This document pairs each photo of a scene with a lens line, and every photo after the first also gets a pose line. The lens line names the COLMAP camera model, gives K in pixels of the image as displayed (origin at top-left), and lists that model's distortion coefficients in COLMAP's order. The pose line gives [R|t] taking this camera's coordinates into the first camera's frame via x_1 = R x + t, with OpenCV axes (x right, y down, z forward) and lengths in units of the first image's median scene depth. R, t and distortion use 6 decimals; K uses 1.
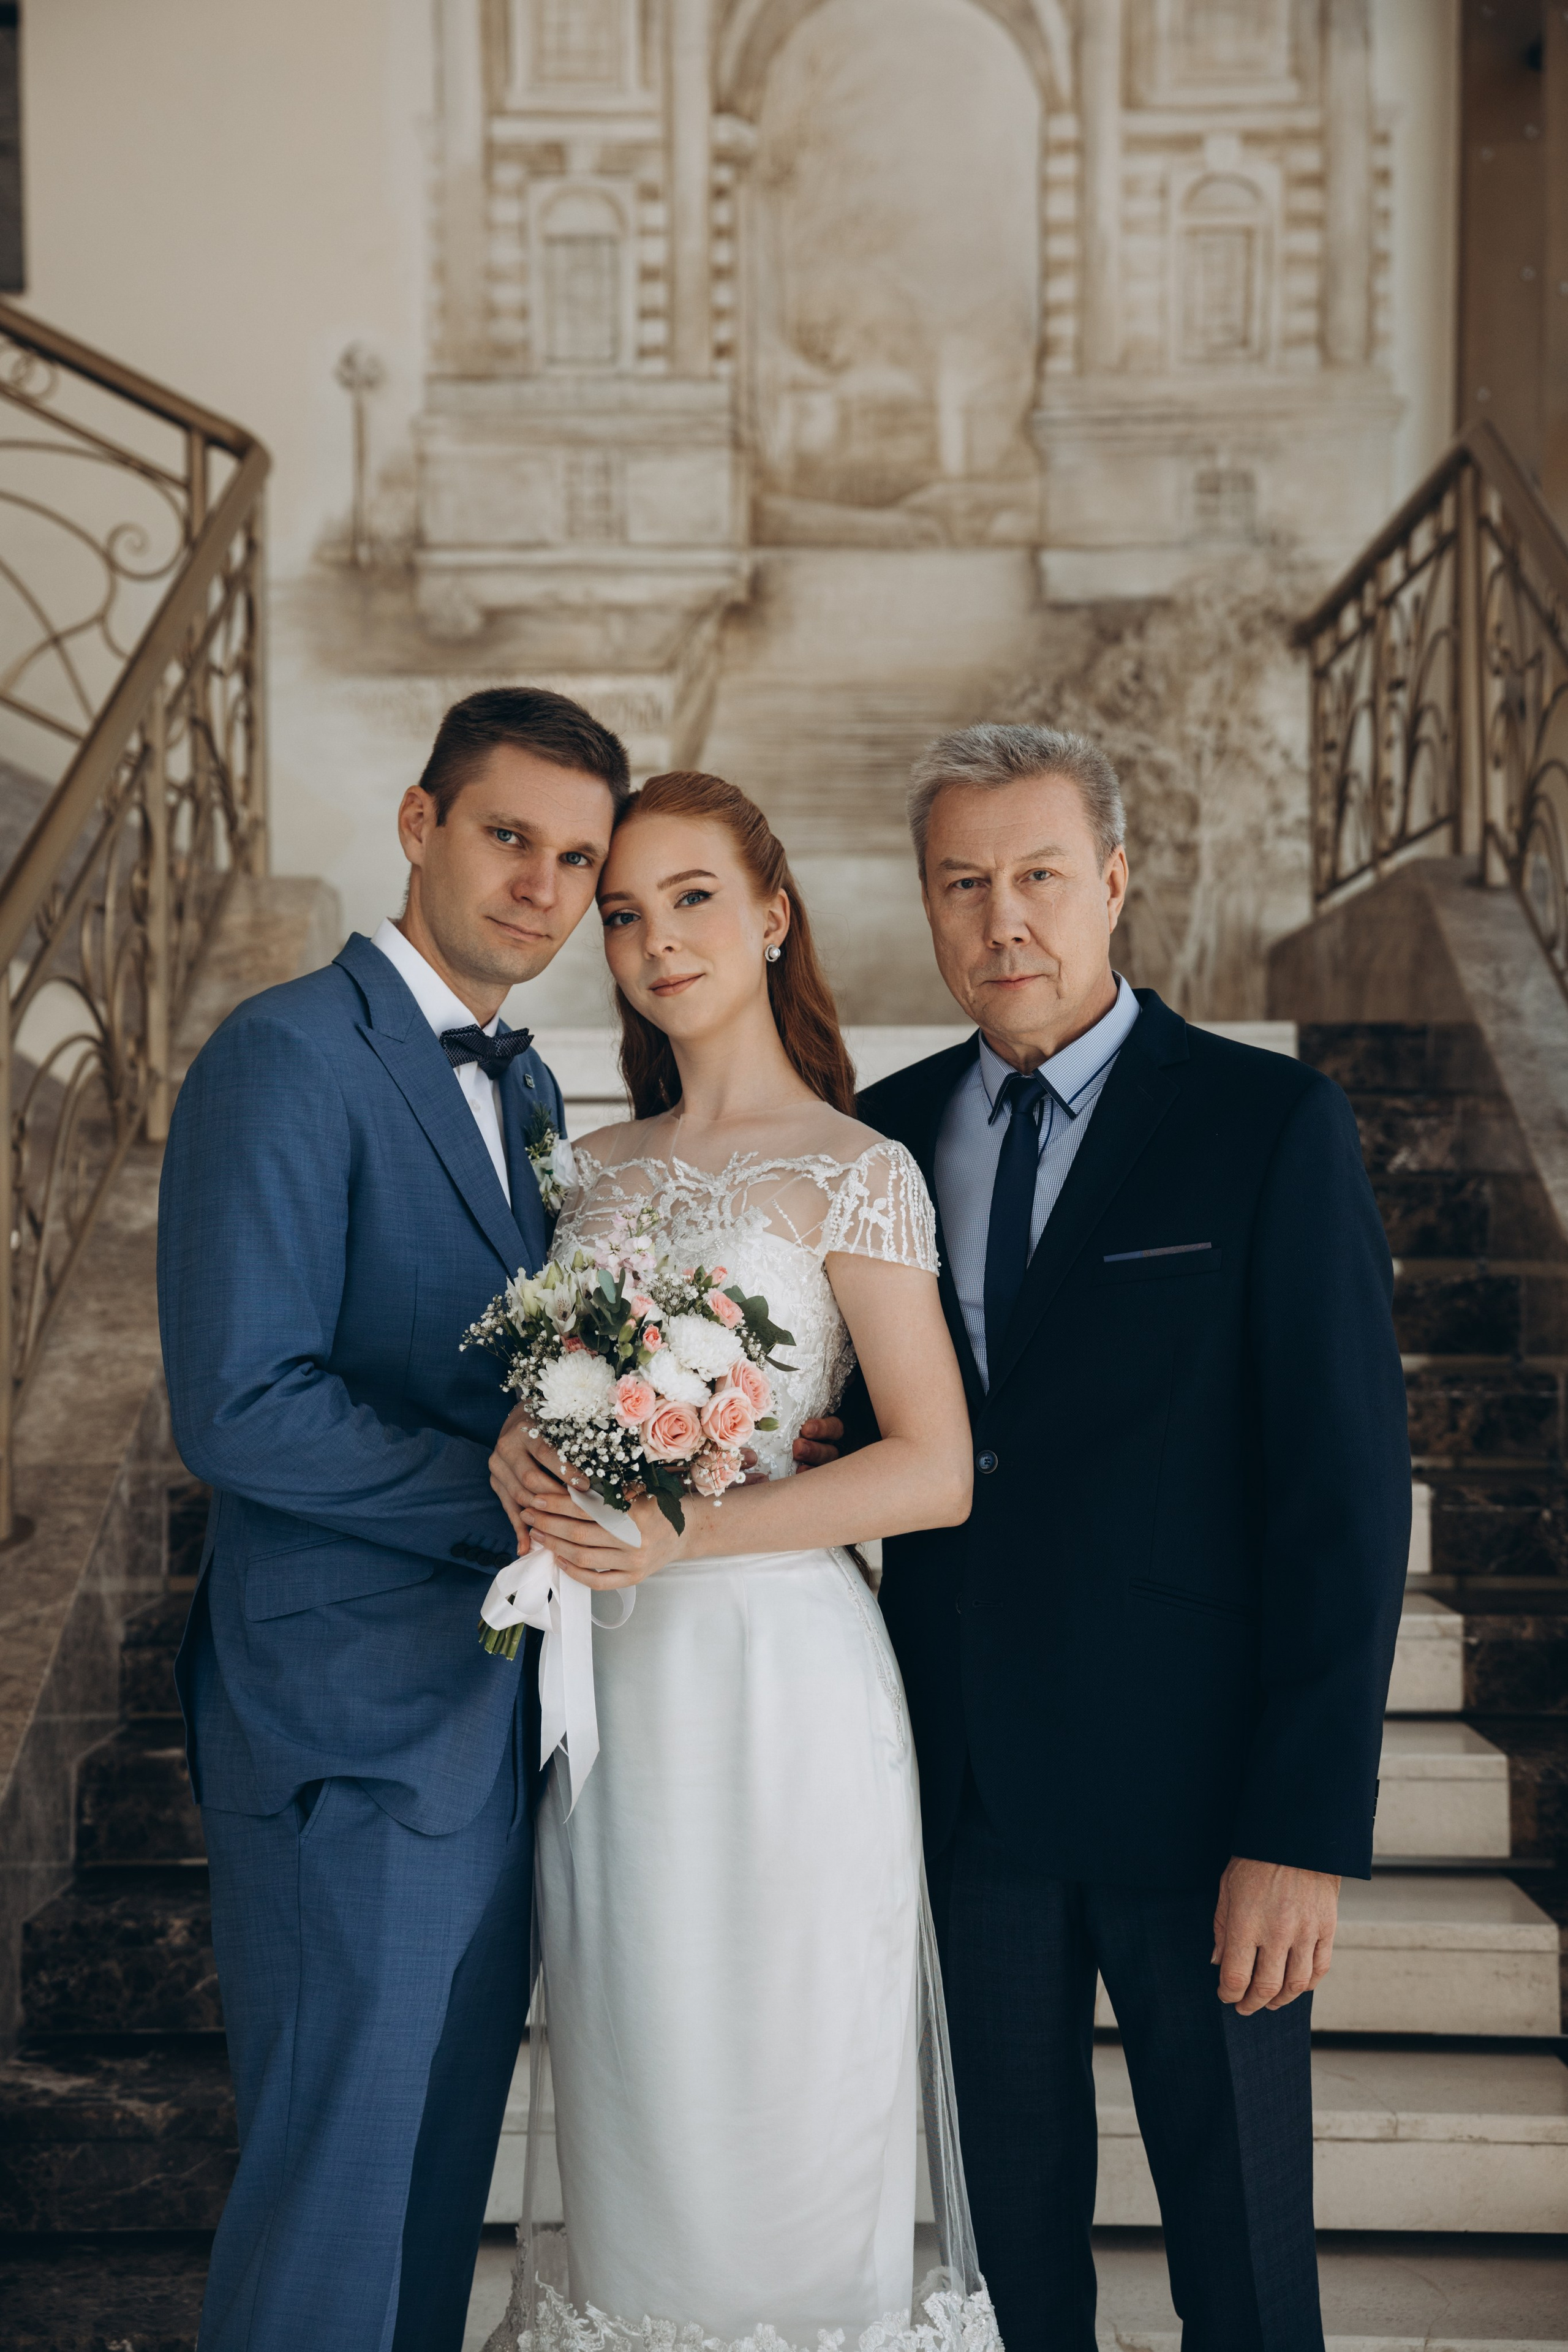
lens RADIAL K [[3495.2, 0, 785.3], [0, 3495.2, 1175.8], [0, 0, 1]] dist [0.565483, -1.457629]
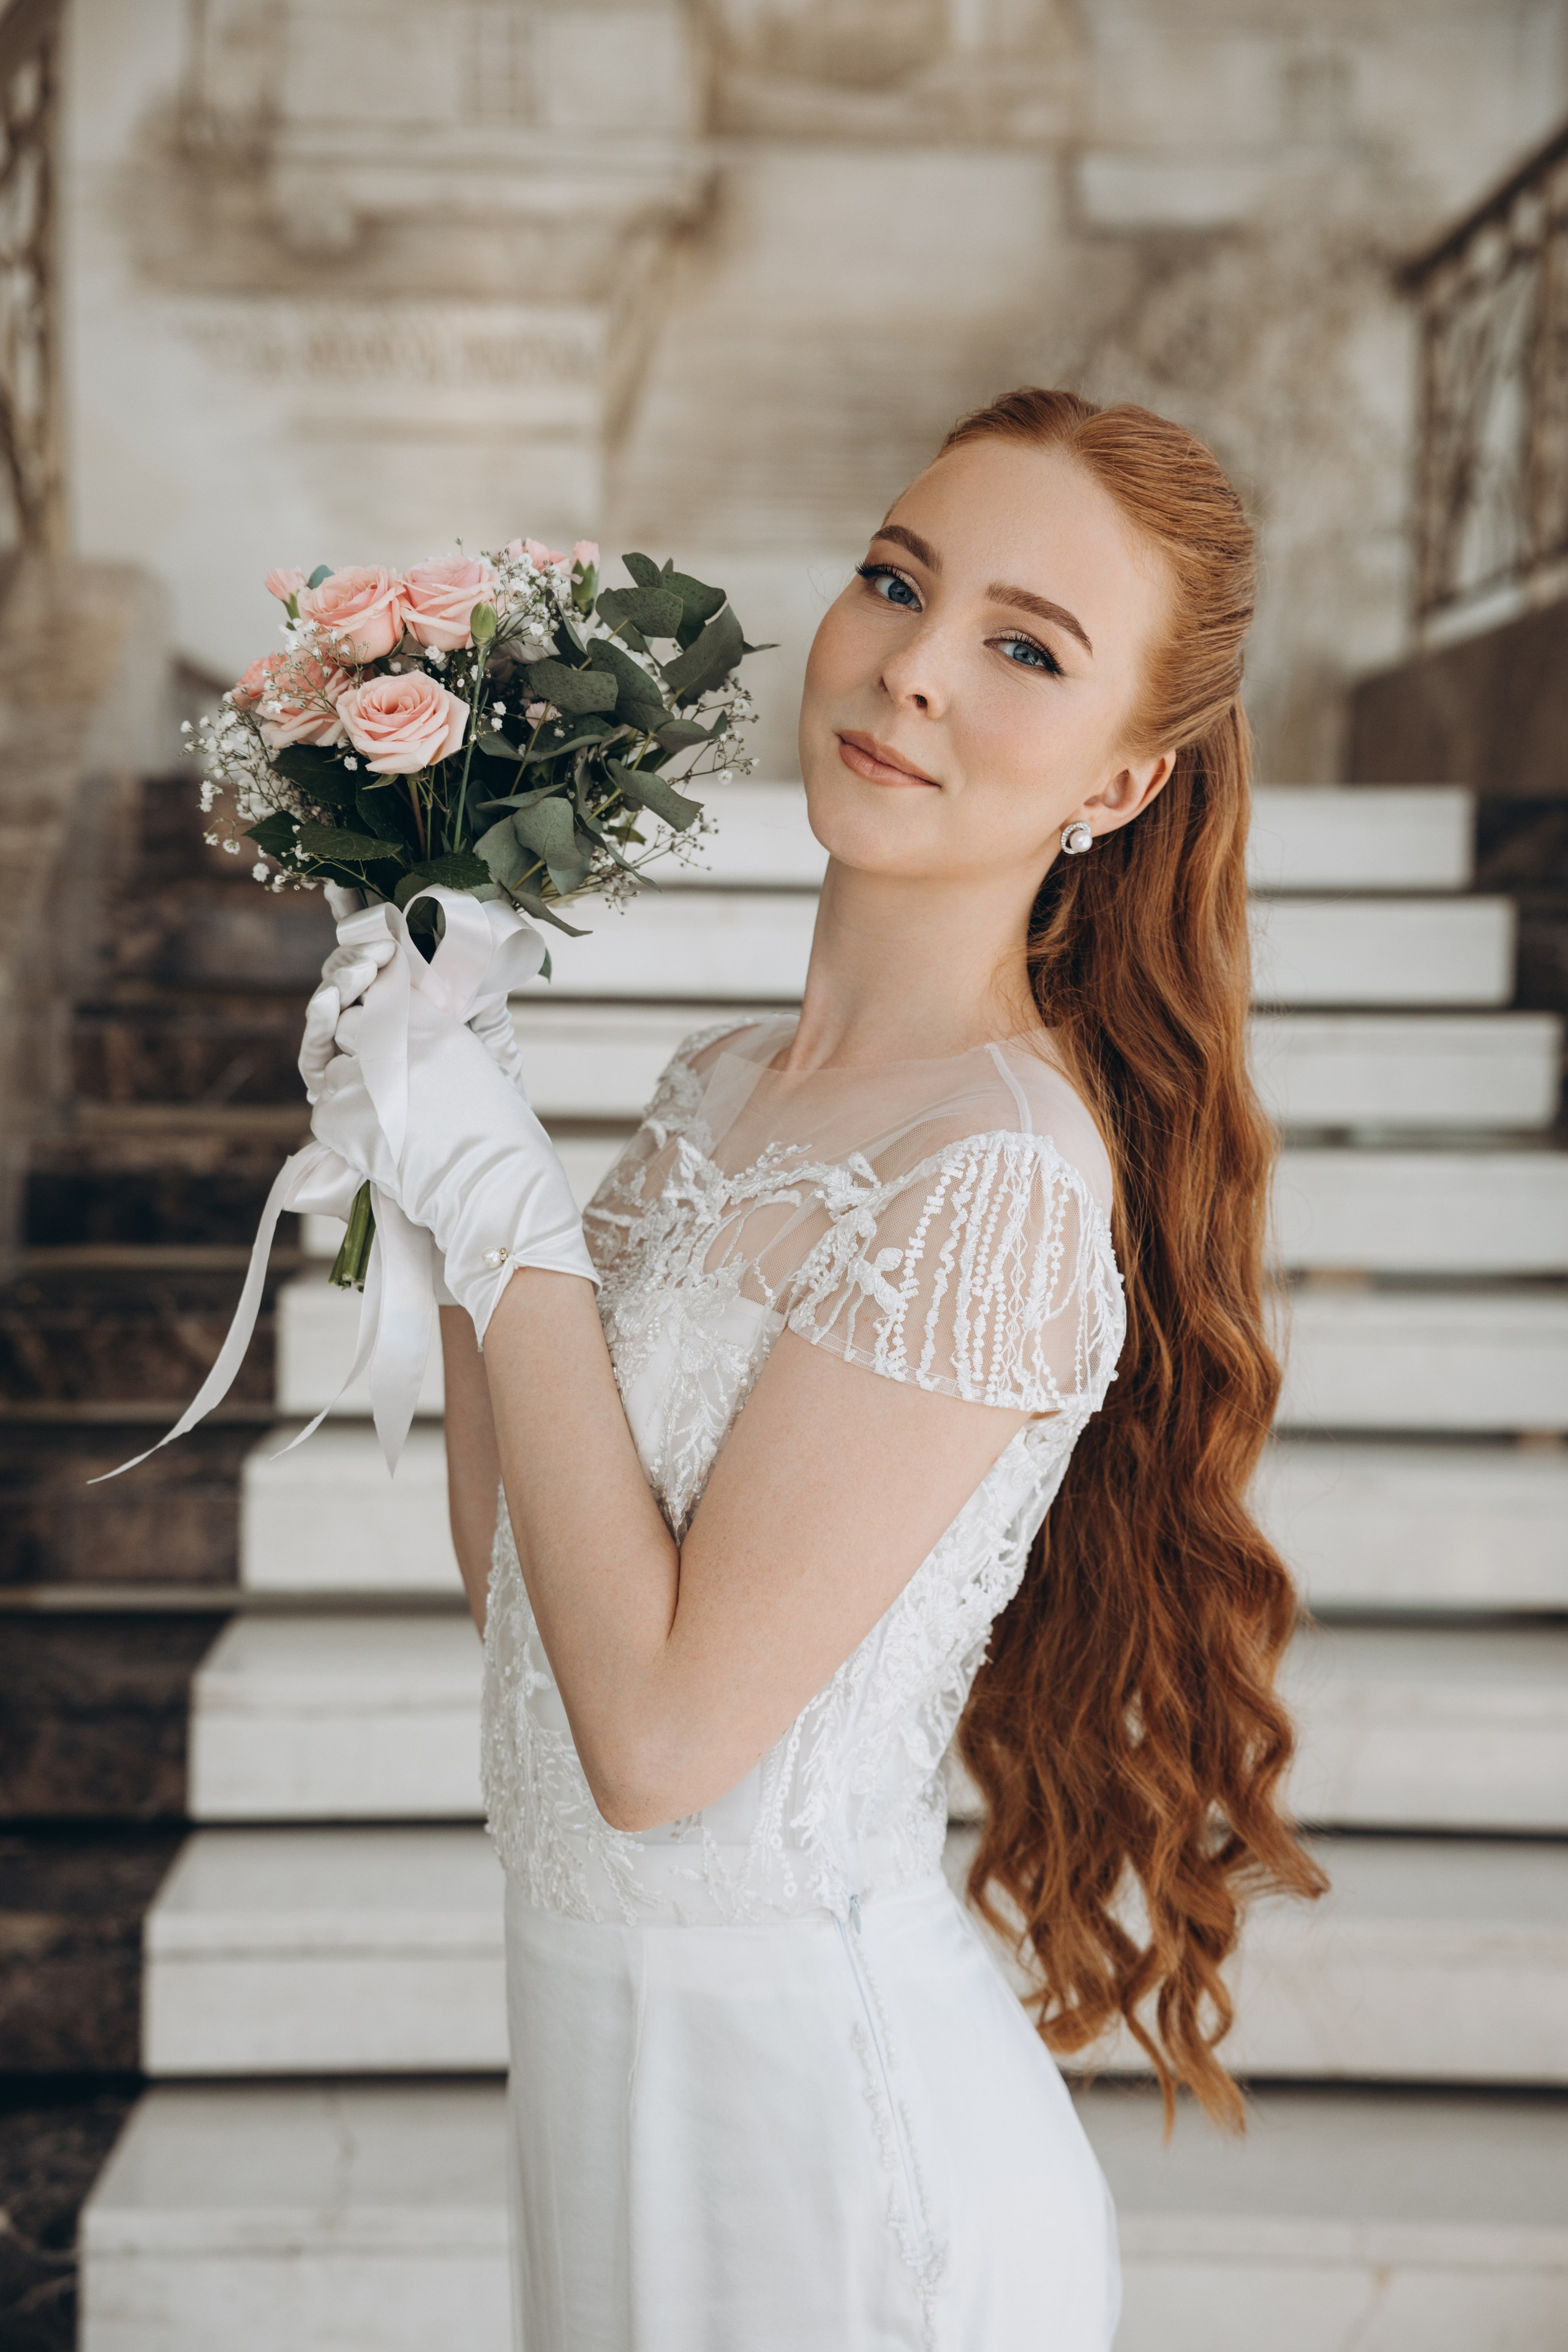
lens RADIAL K [[3753.6, 0, 788.2], [0, 3753.6, 1172.4], [0, 0, 1]] dist [0.560803, -1.385903]
pose [[0.999176, 0.017398, 0.036658, -0.018500], [-0.019886, 0.997443, 0.068640, -0.011500], [-0.035370, -0.069312, 0.996968, 0.142856]]
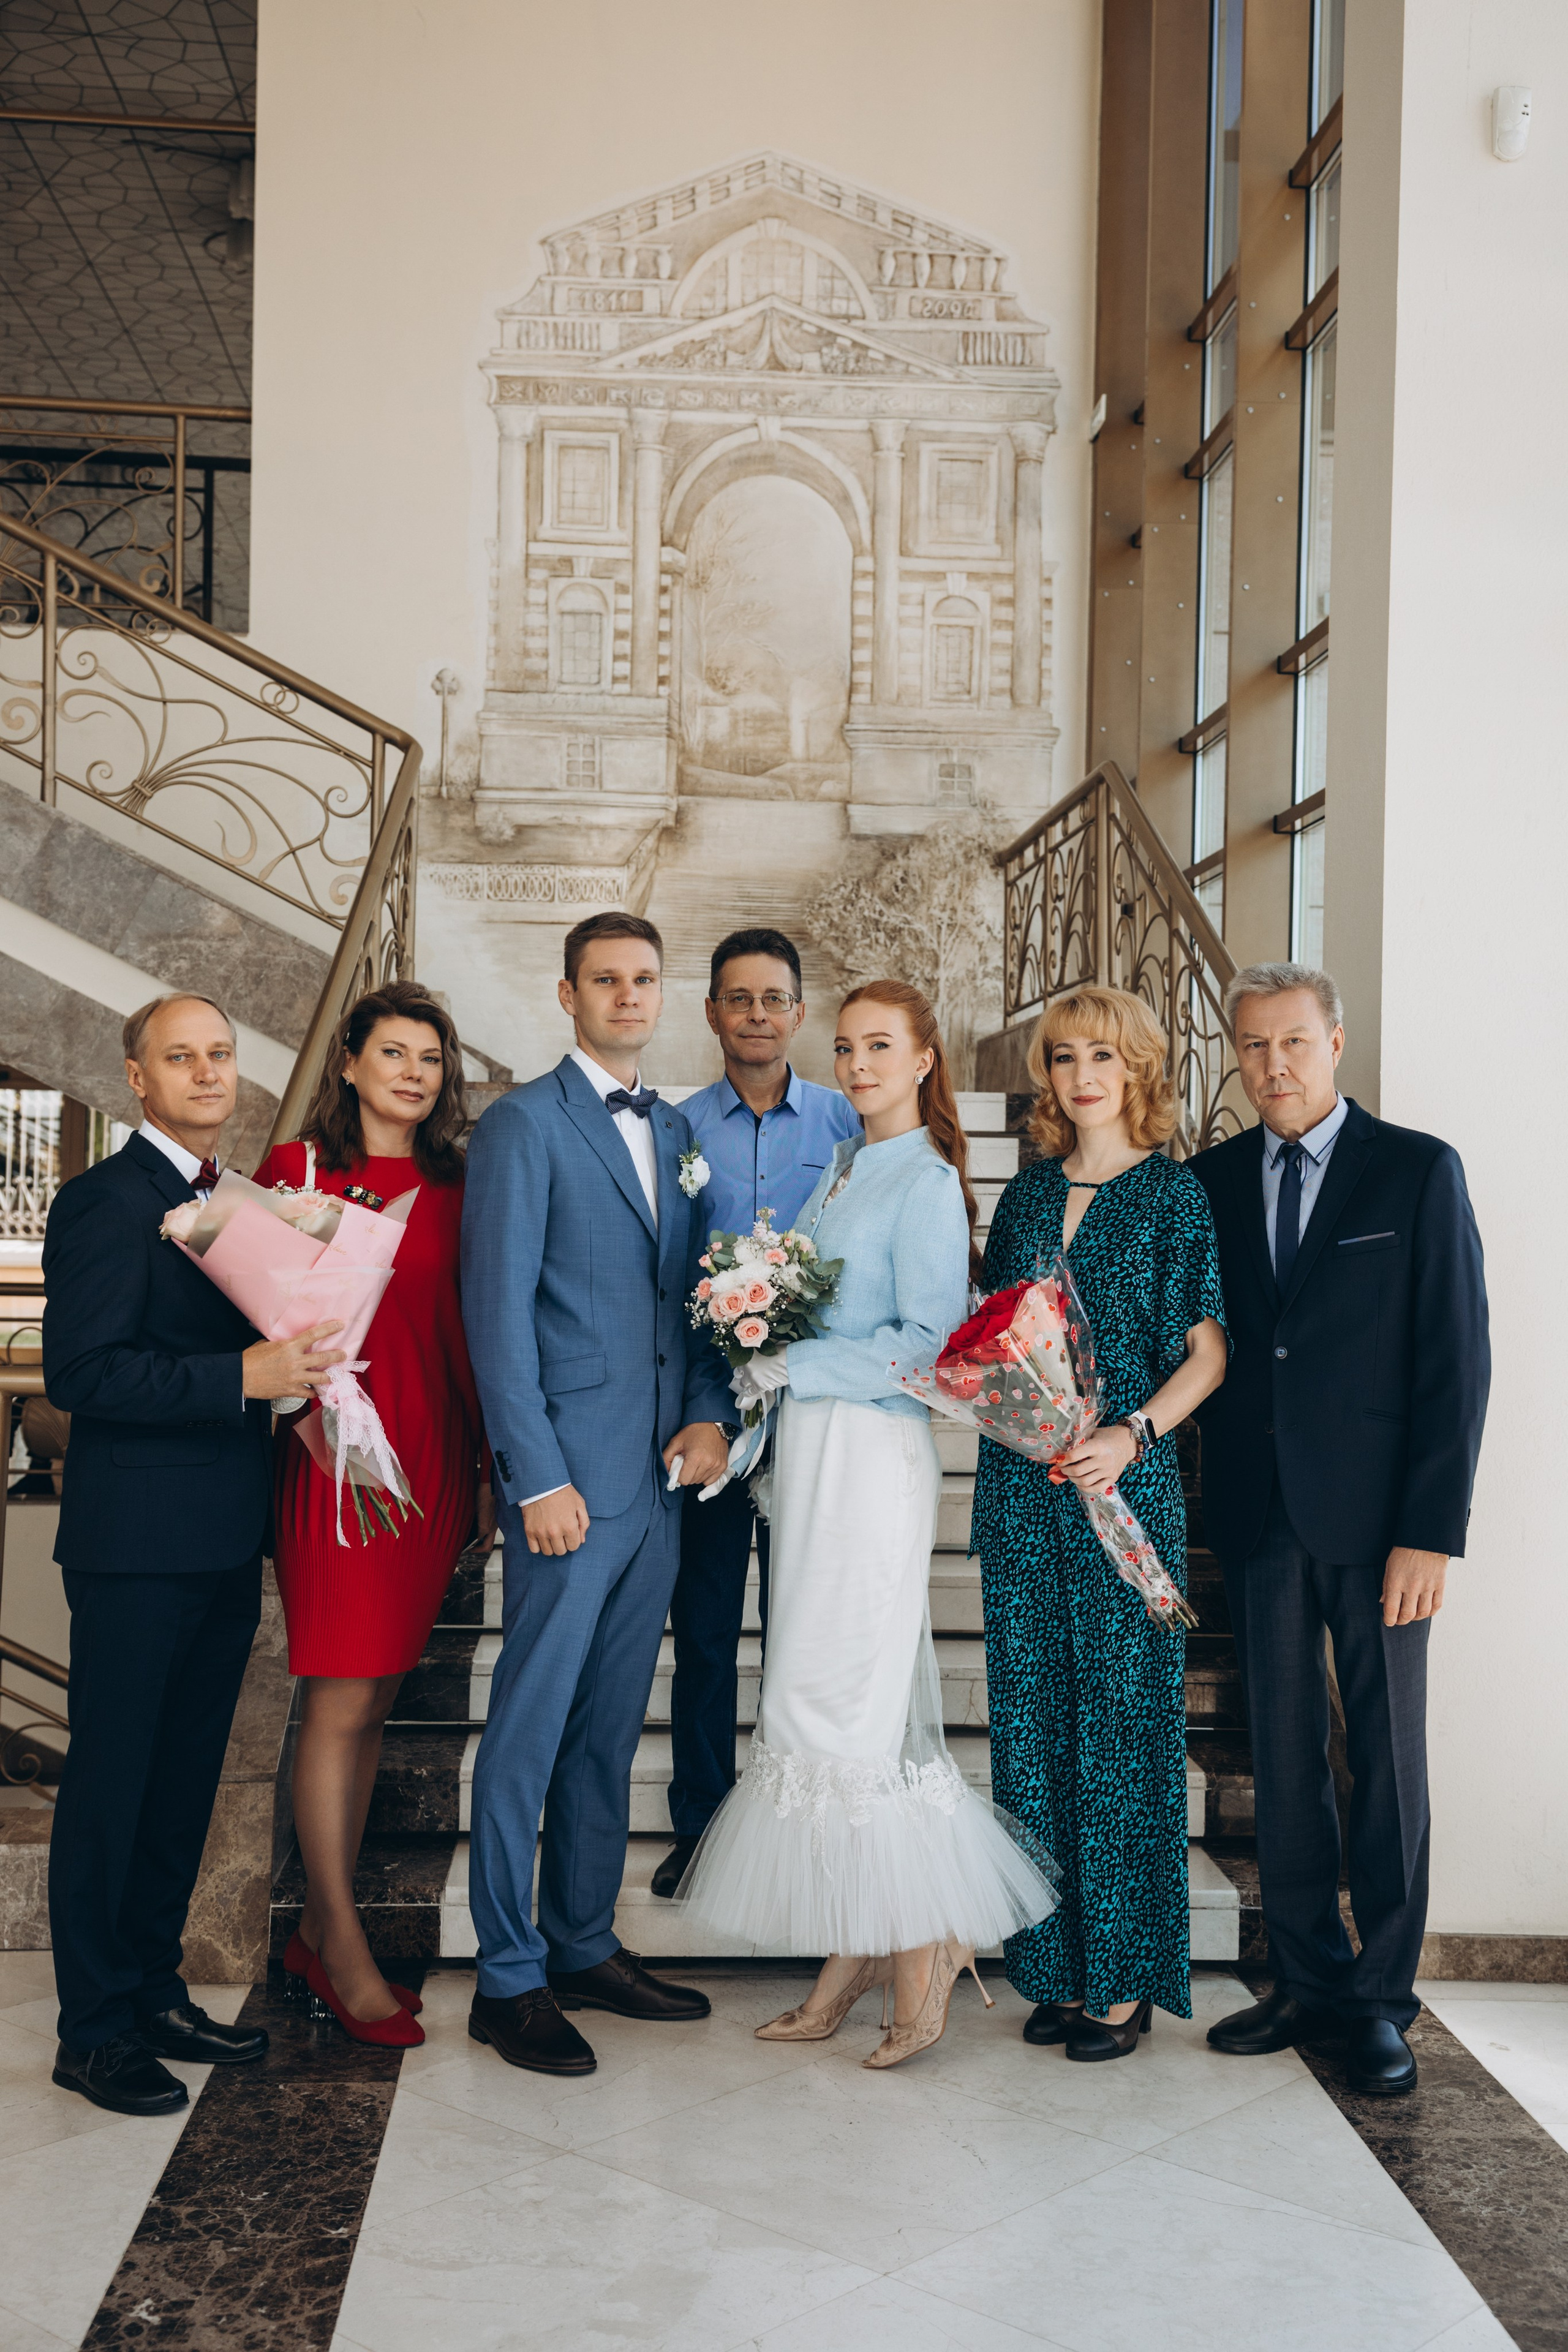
lens RADIAL K [[2324.6, 0, 798.4], [0, 2324.6, 1143.9], [0, 0, 1]] dist [0.166353, -0.219157]
pose [[0.996754, 0.026070, 0.076168, -0.032277], [-0.025392, 0.999629, -0.009856, -0.002761], [-0.076397, 0.007890, 0.997046, -0.101459]]
